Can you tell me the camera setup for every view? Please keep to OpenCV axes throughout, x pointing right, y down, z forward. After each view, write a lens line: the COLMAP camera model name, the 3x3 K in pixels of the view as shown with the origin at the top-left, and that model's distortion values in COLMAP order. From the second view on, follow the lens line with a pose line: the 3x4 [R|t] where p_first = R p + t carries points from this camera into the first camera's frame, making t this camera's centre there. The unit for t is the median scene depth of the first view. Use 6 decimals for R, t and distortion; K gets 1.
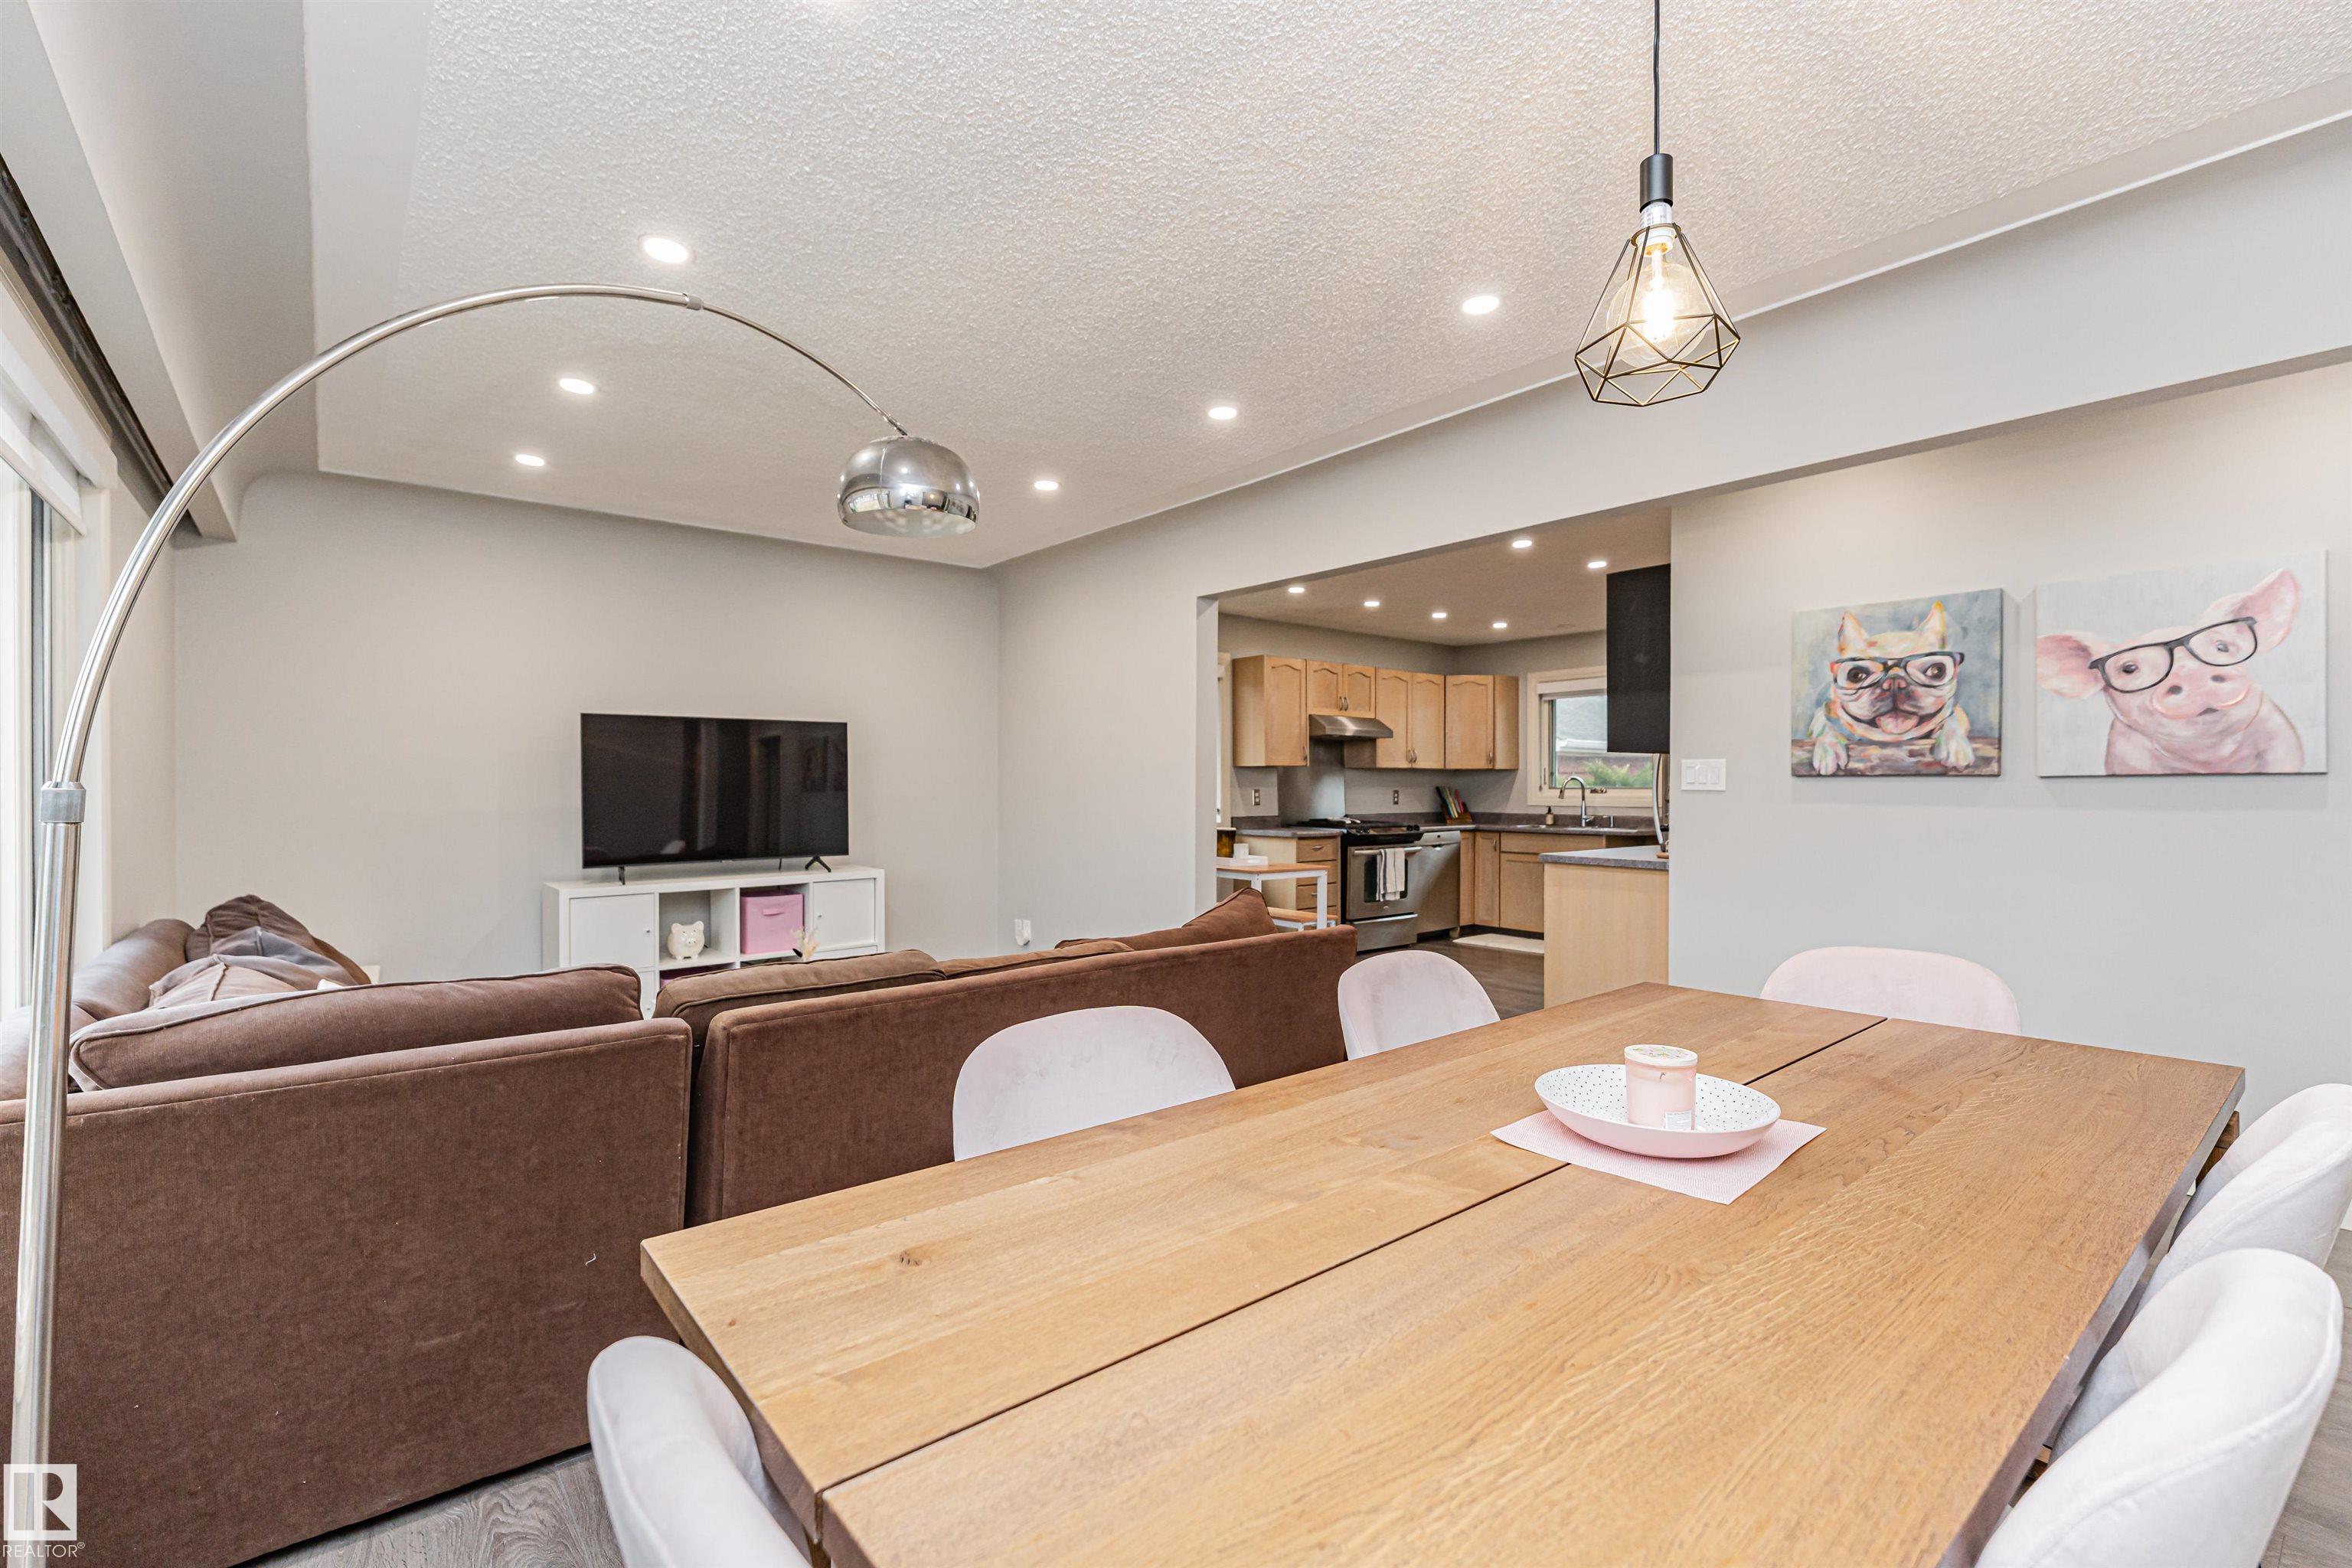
lens RADIAL K [[1022.7, 0, 1184.7], [0, 1022.7, 781.9], [0, 0, 1]] dist [0.005105, -0.000192]
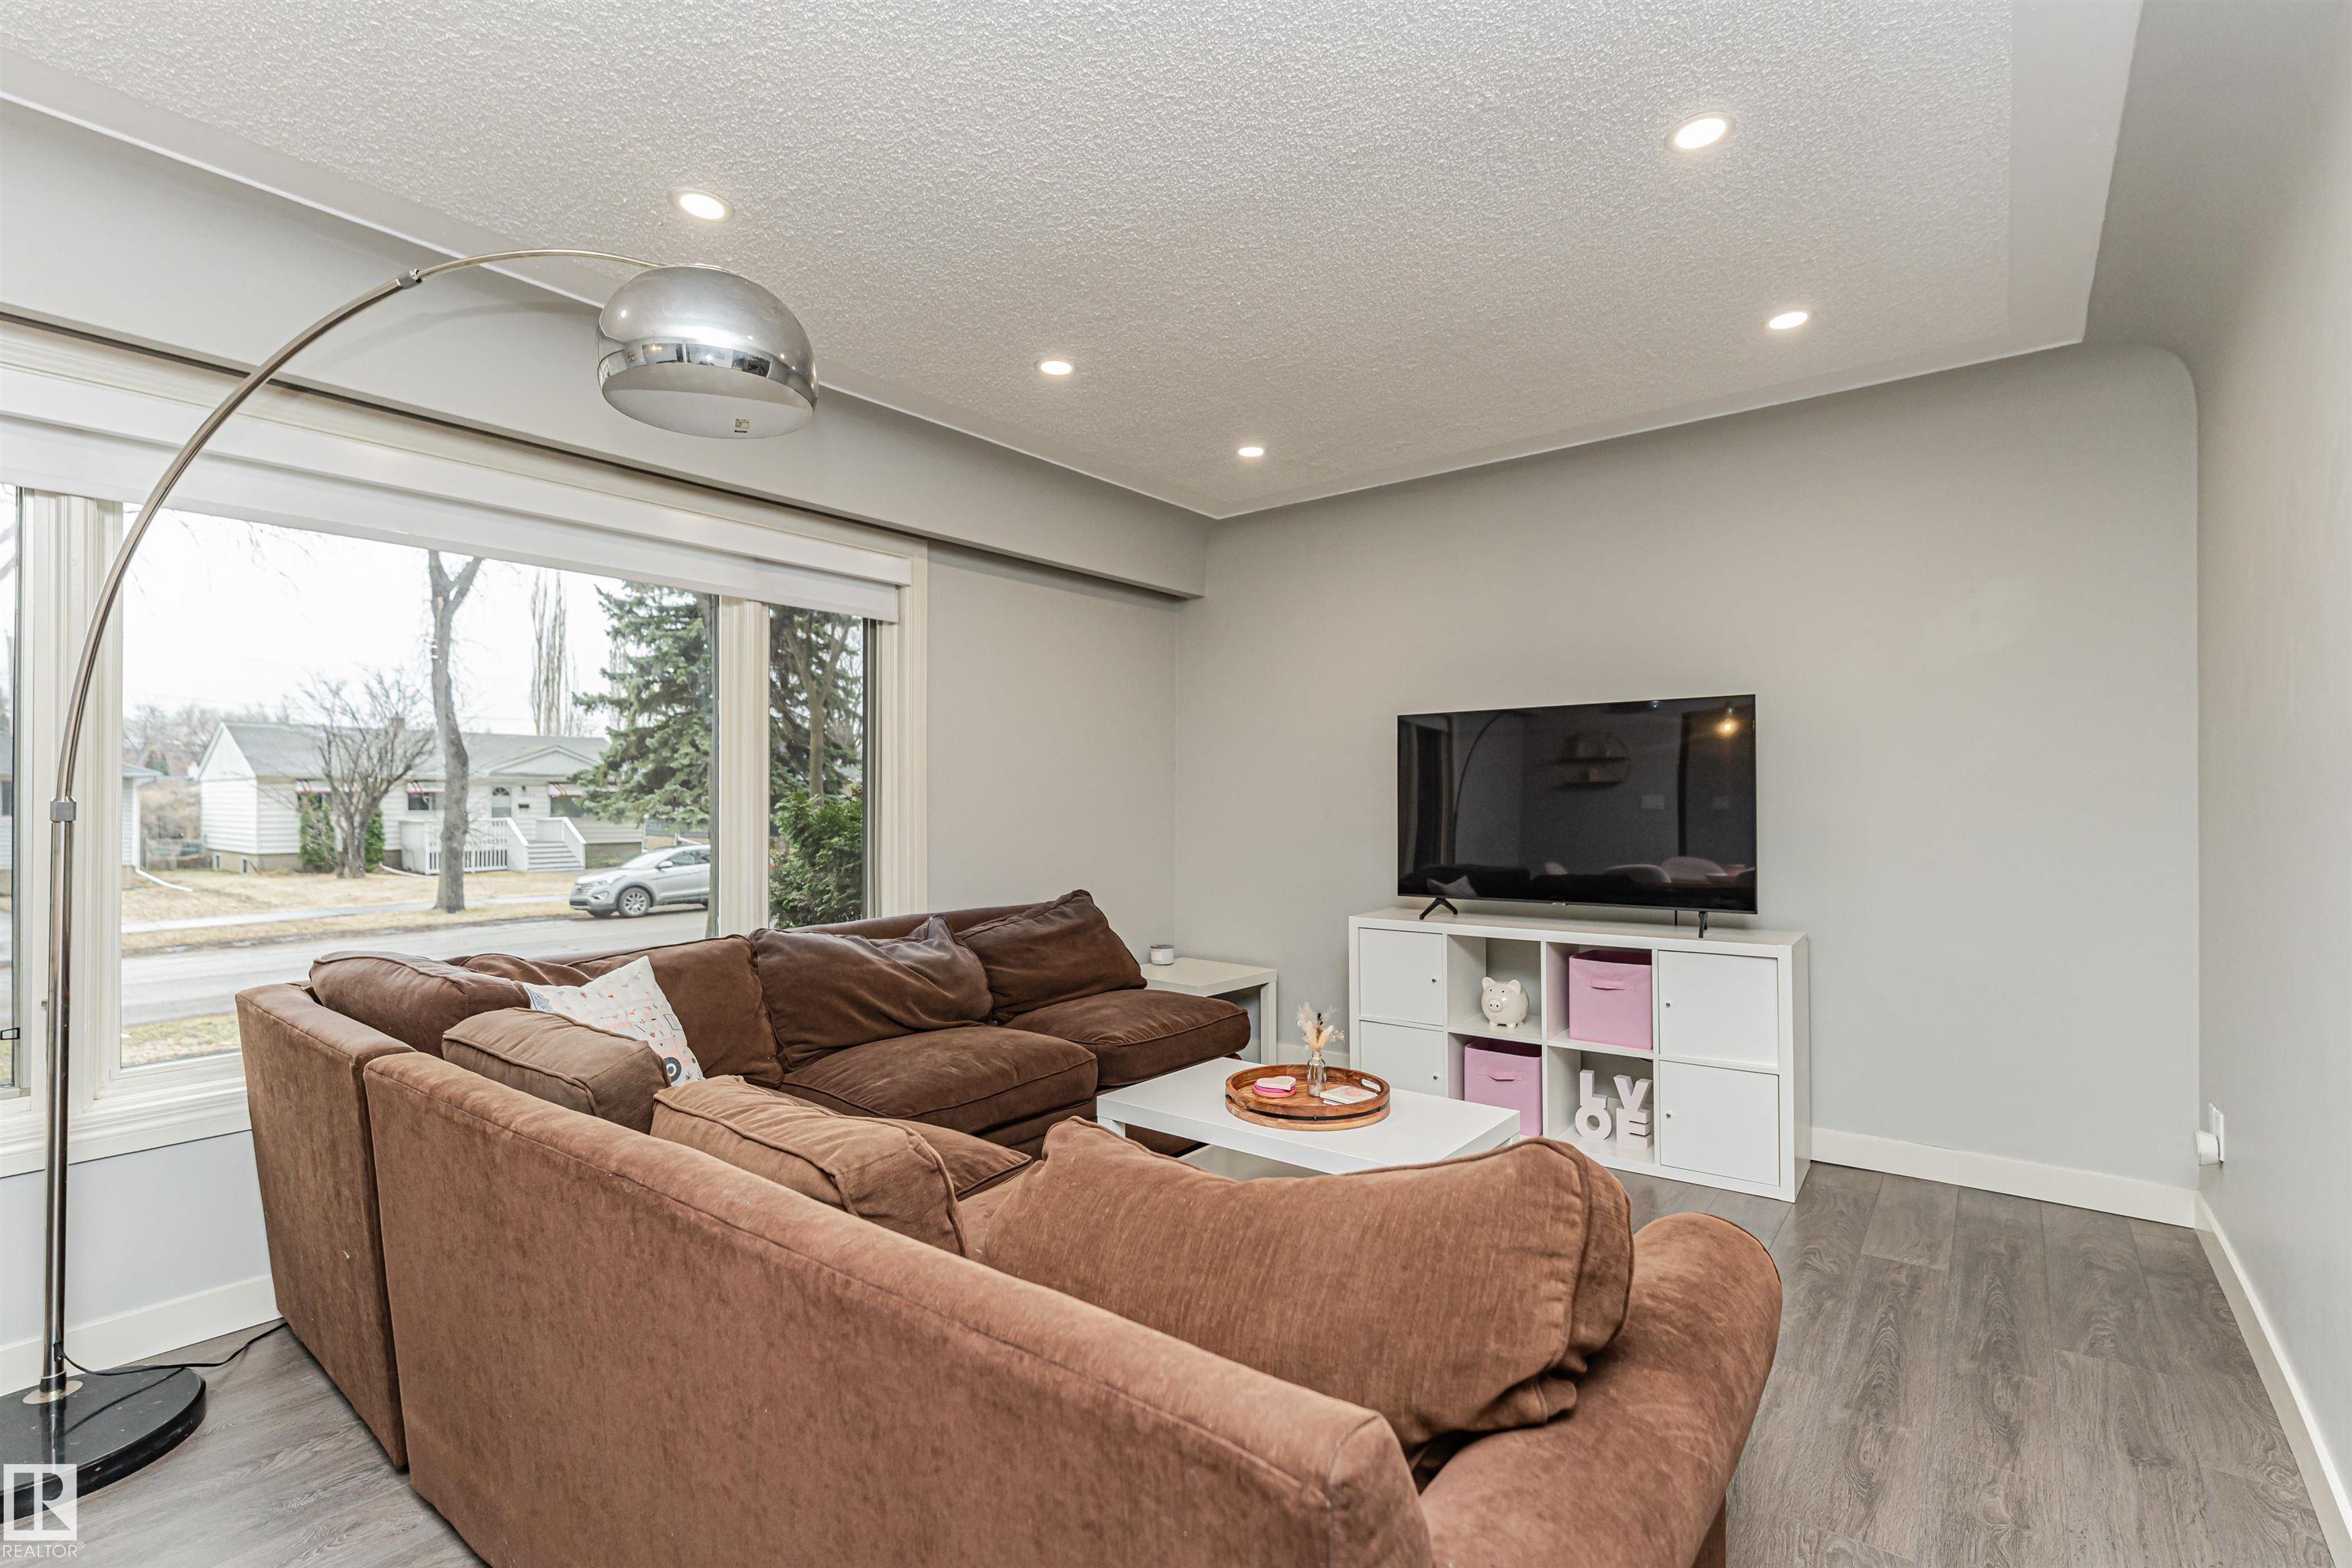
lens RADIAL K [[1069.9, 0, 1165.2], [0, 1069.9, 791.6], [0, 0, 1]] dist [-0.002962, -0.000233]
pose [[0.203972, -0.008784, -0.978937, 0.263466], [0.003811, 0.999959, -0.008179, 0.004417], [0.978969, -0.002063, 0.203997, 0.648814]]
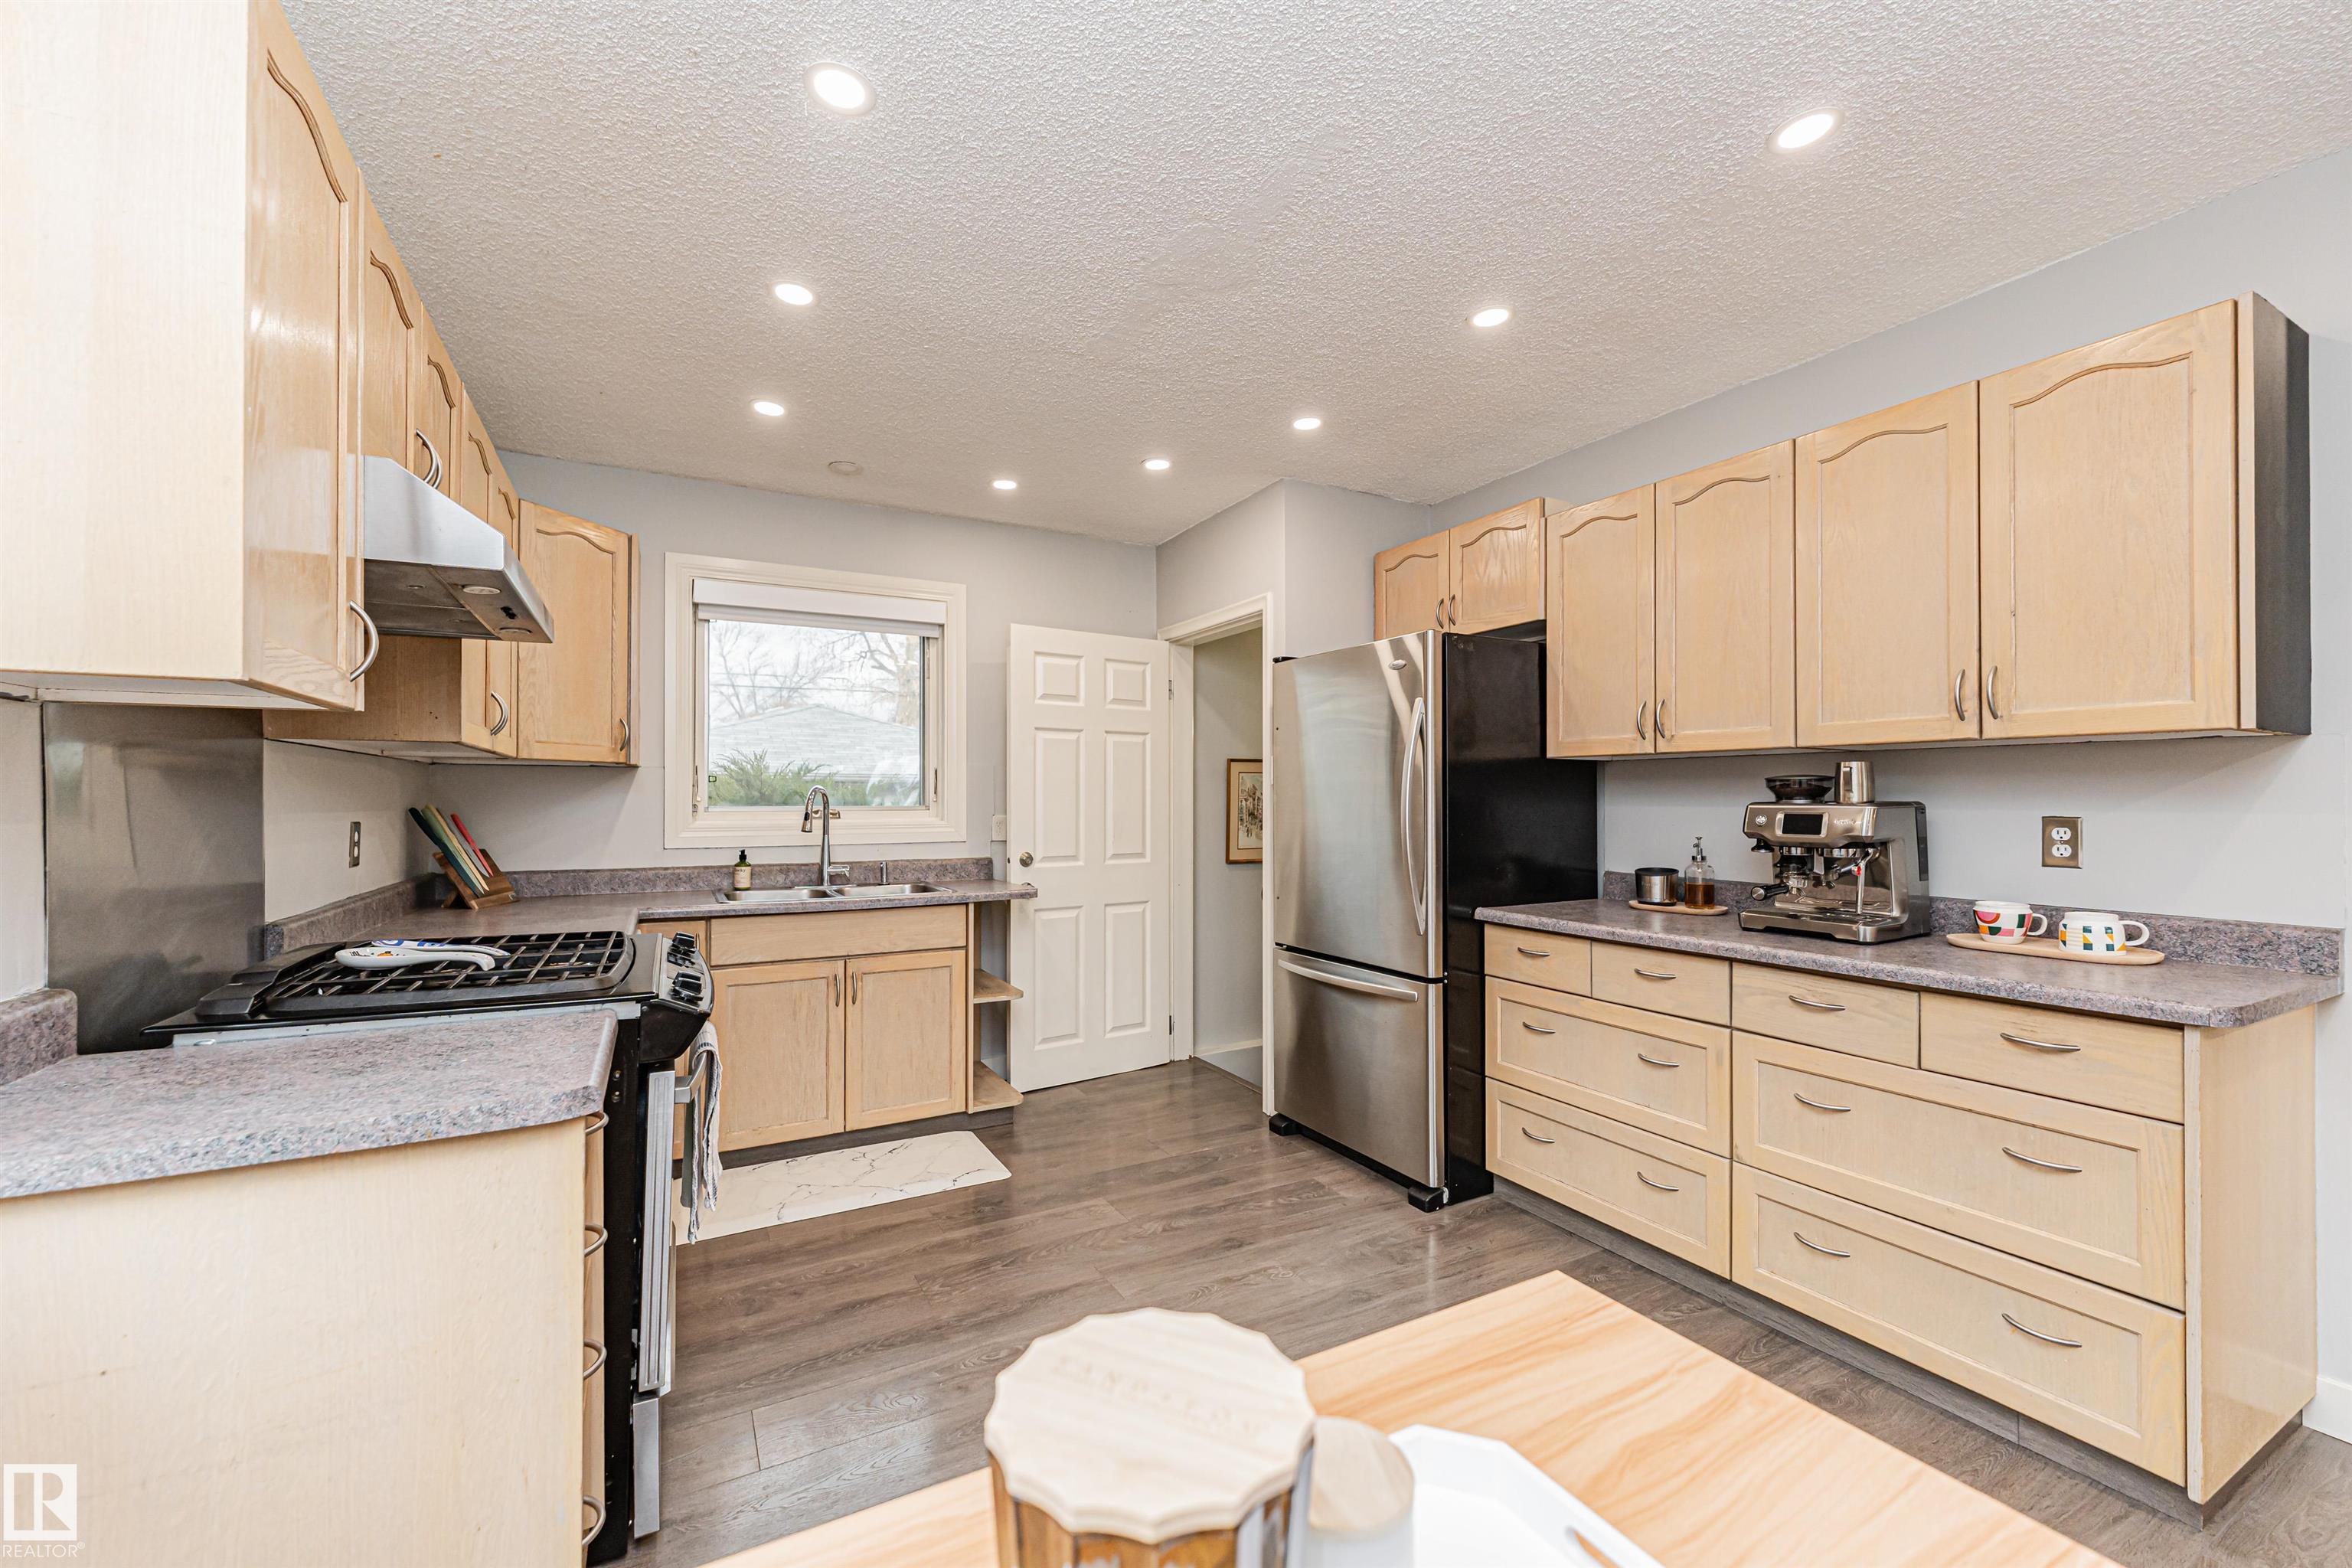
lens RADIAL K [[940.0, 0, 1161.1], [0, 940.0, 788.8], [0, 0, 1]] dist [0.002000, -0.000144]
pose [[0.204686, 0.009835, 0.978778, -0.042551], [-0.004033, 0.999950, -0.009204, 0.000183], [-0.978819, -0.002064, 0.204715, 1.396299]]
